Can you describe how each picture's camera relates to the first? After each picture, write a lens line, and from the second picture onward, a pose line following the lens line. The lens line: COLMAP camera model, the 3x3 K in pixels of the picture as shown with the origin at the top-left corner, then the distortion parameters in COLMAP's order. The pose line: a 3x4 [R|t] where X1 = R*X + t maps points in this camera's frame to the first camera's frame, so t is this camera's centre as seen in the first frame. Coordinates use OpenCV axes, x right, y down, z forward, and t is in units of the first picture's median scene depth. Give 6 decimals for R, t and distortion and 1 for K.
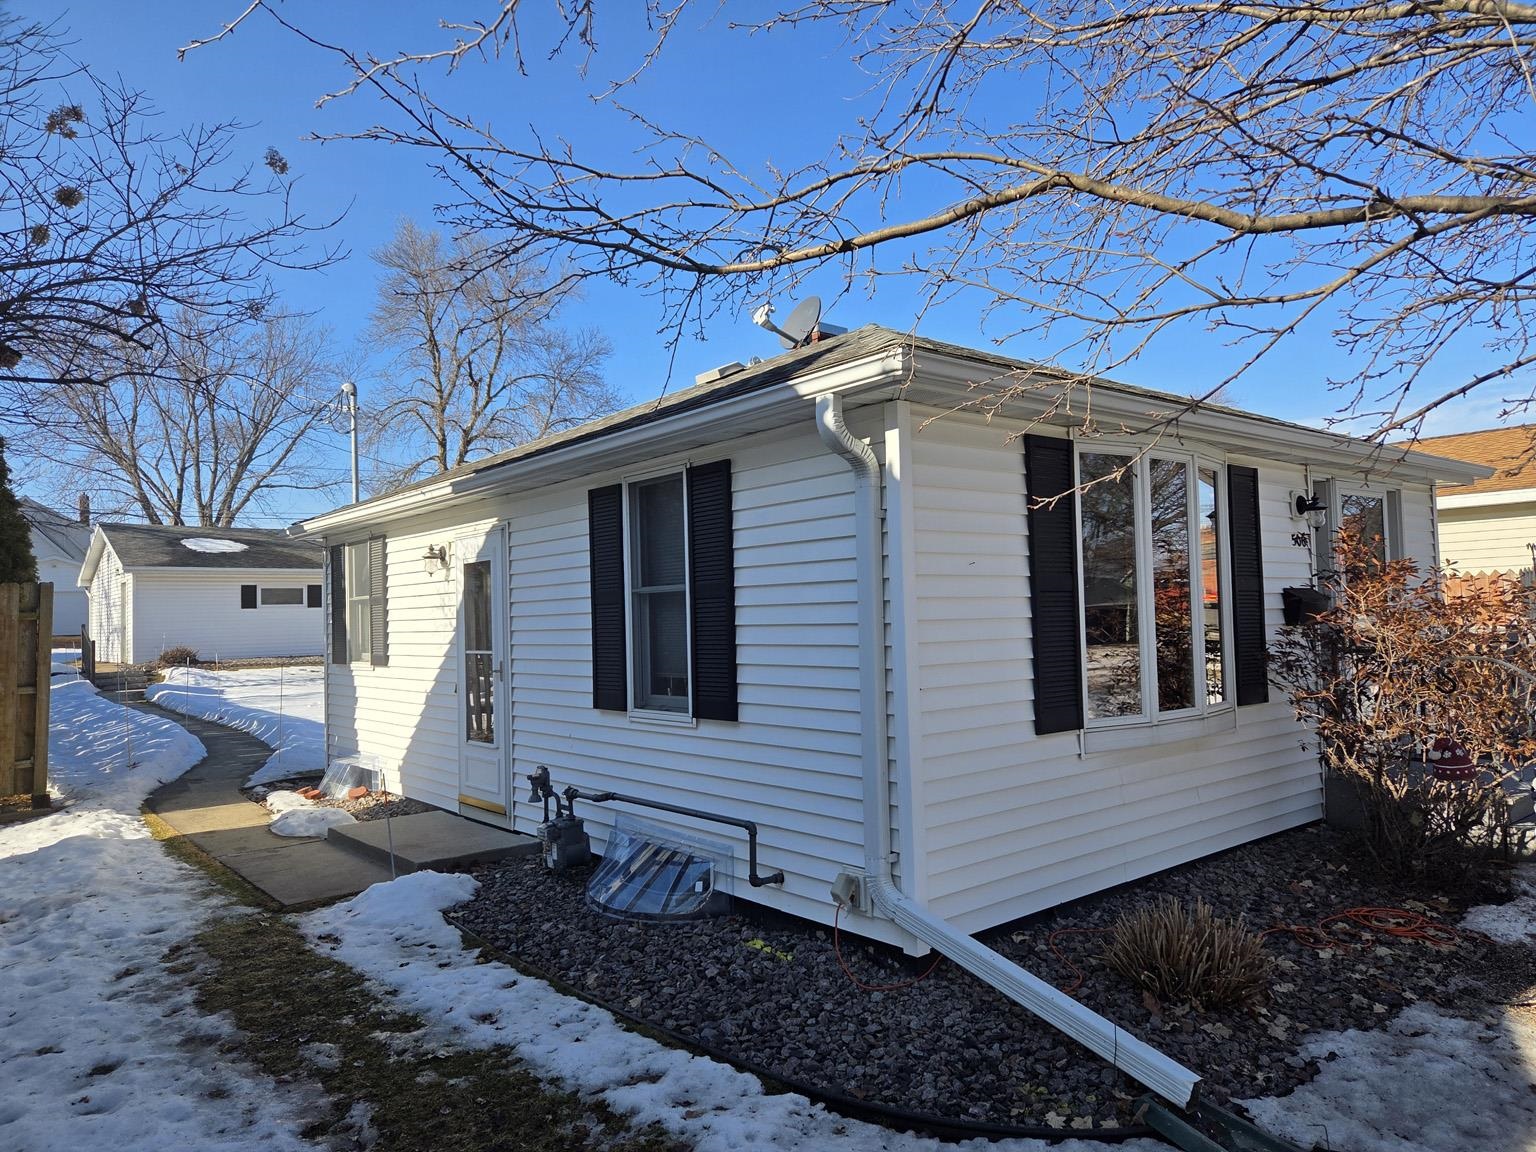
lens RADIAL K [[1025.6, 0, 765.1], [0, 1025.6, 572.6], [0, 0, 1]] dist [0.068180, -0.029950]
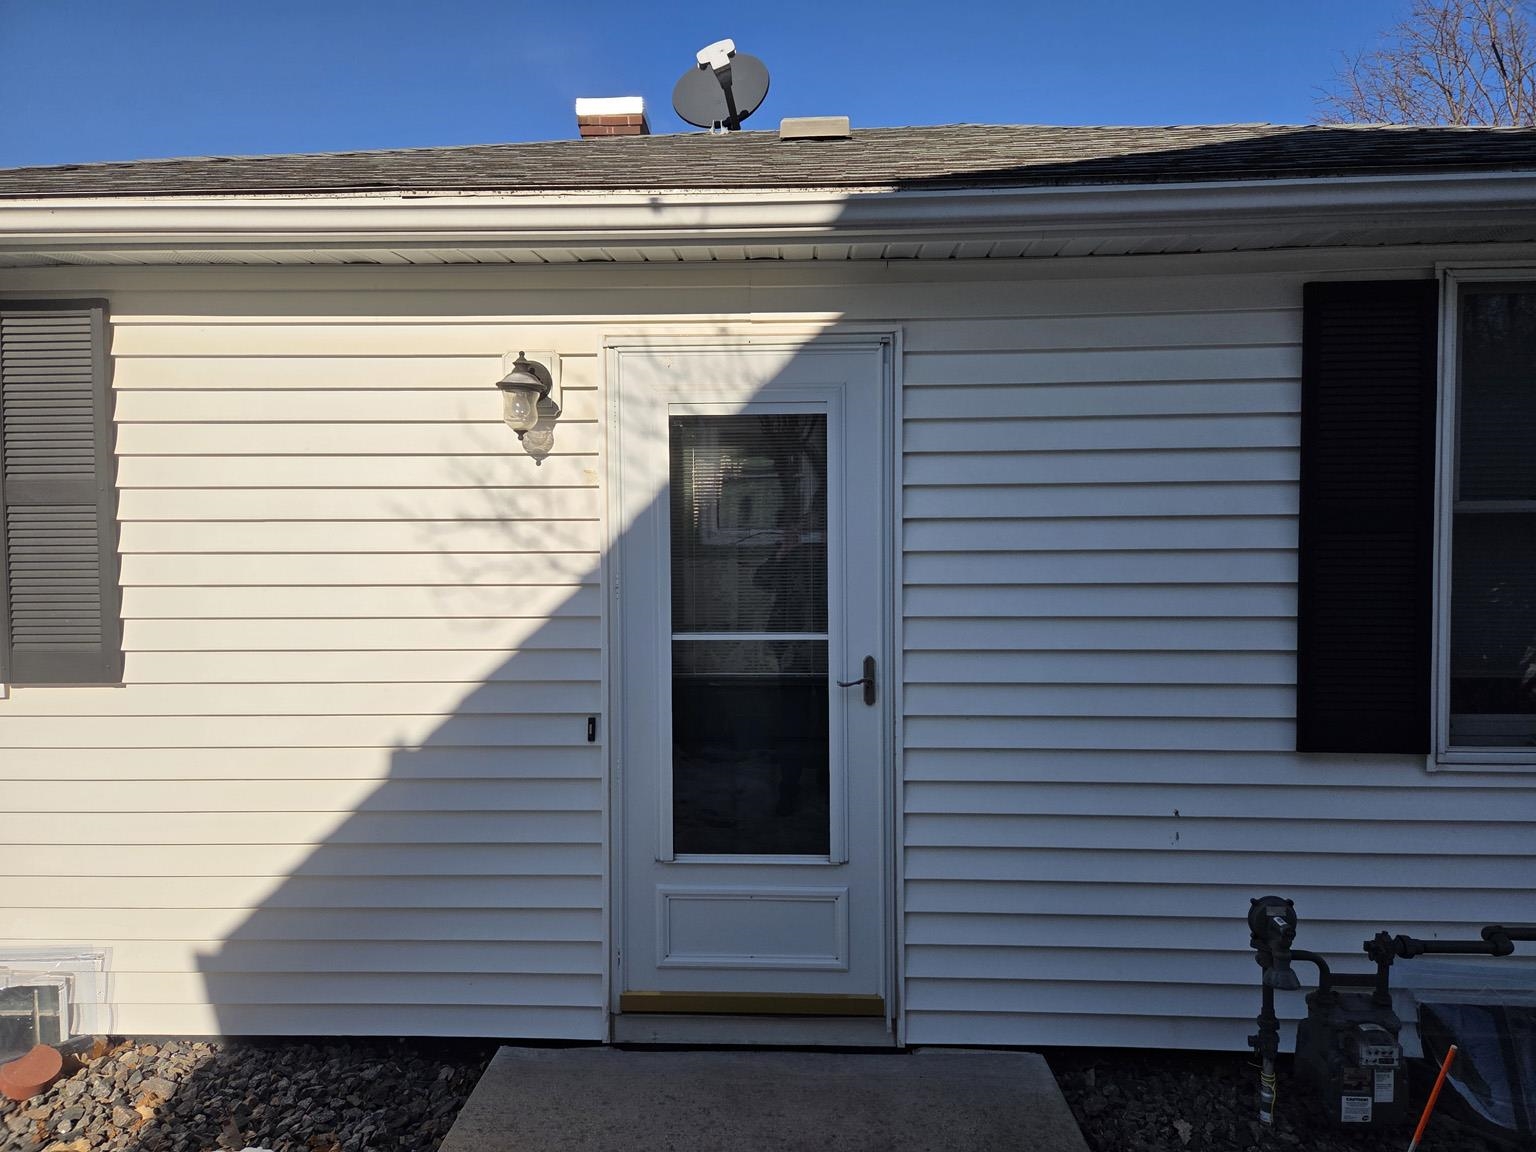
lens RADIAL K [[1025.6, 0, 767.9], [0, 1025.6, 580.3], [0, 0, 1]] dist [0.068180, -0.029950]
pose [[0.672763, 0.012002, 0.739761, -0.592020], [-0.048637, 0.998423, 0.028033, 0.044523], [-0.738258, -0.054839, 0.672286, 0.744245]]
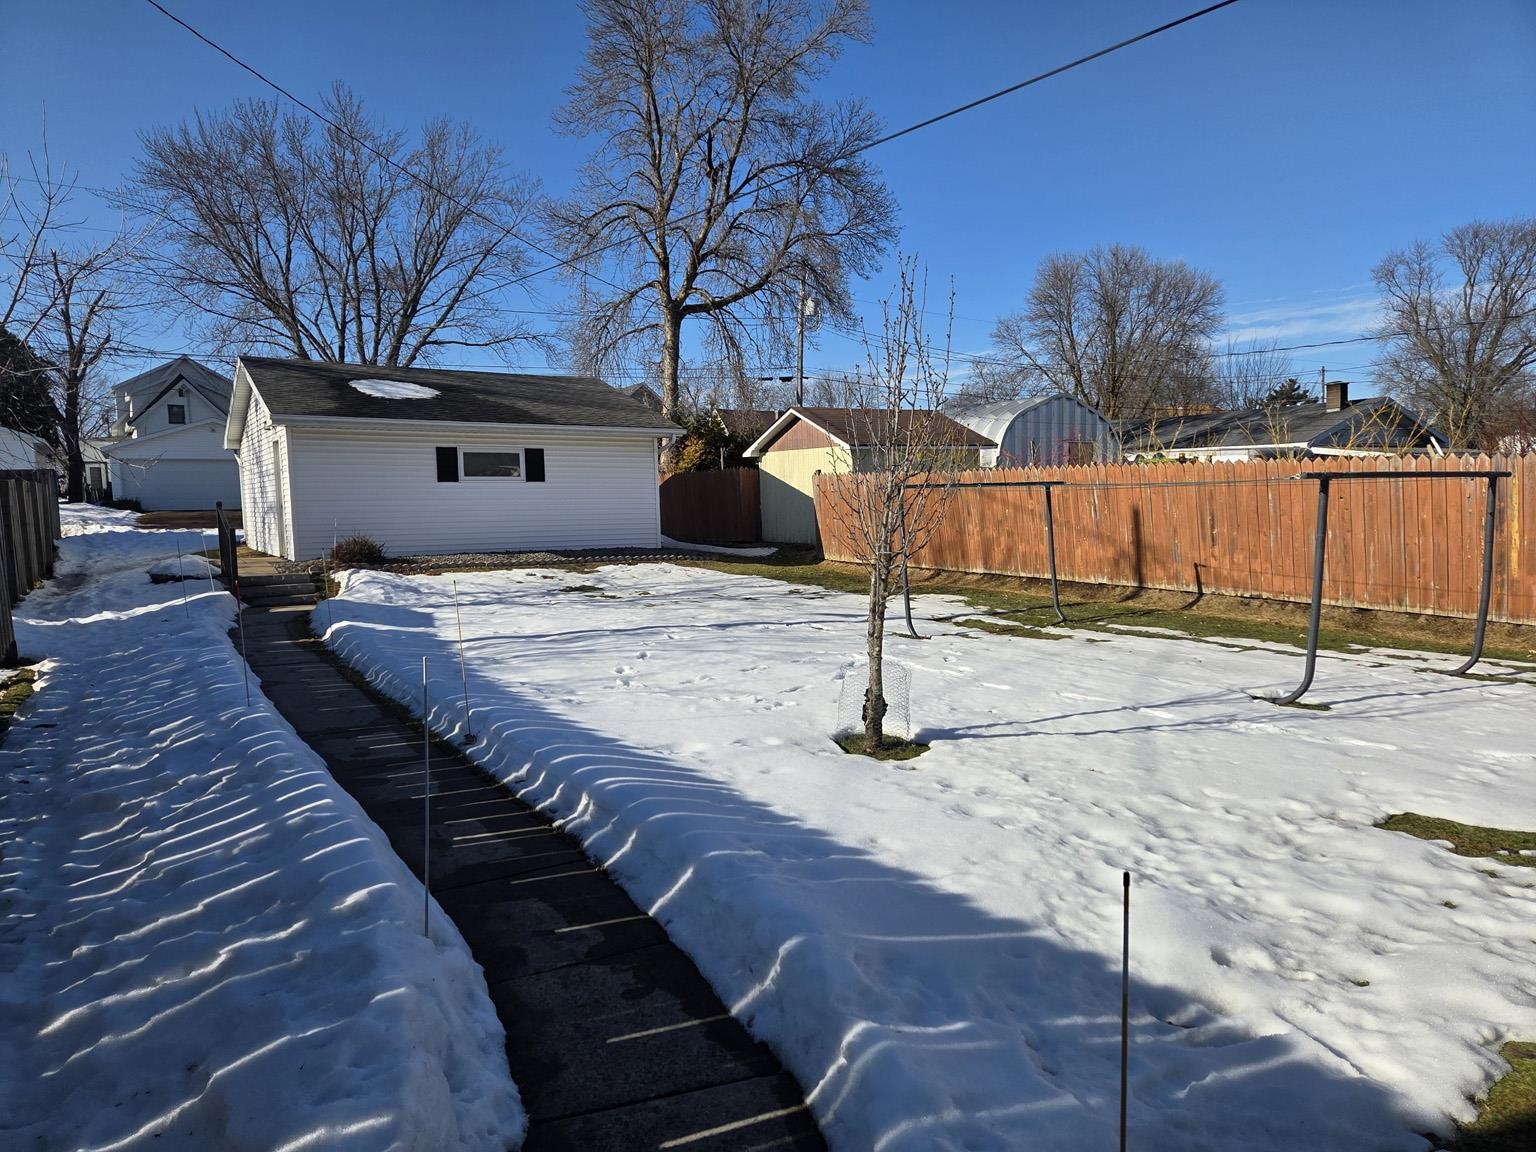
lens RADIAL K [[1025.6, 0, 772.7], [0, 1025.6, 576.9], [0, 0, 1]] dist [0.068180, -0.029950]
pose [[0.992571, 0.018719, -0.120219, -0.144586], [-0.003882, 0.992463, 0.122484, 0.009230], [0.121605, -0.121107, 0.985162, 0.251079]]
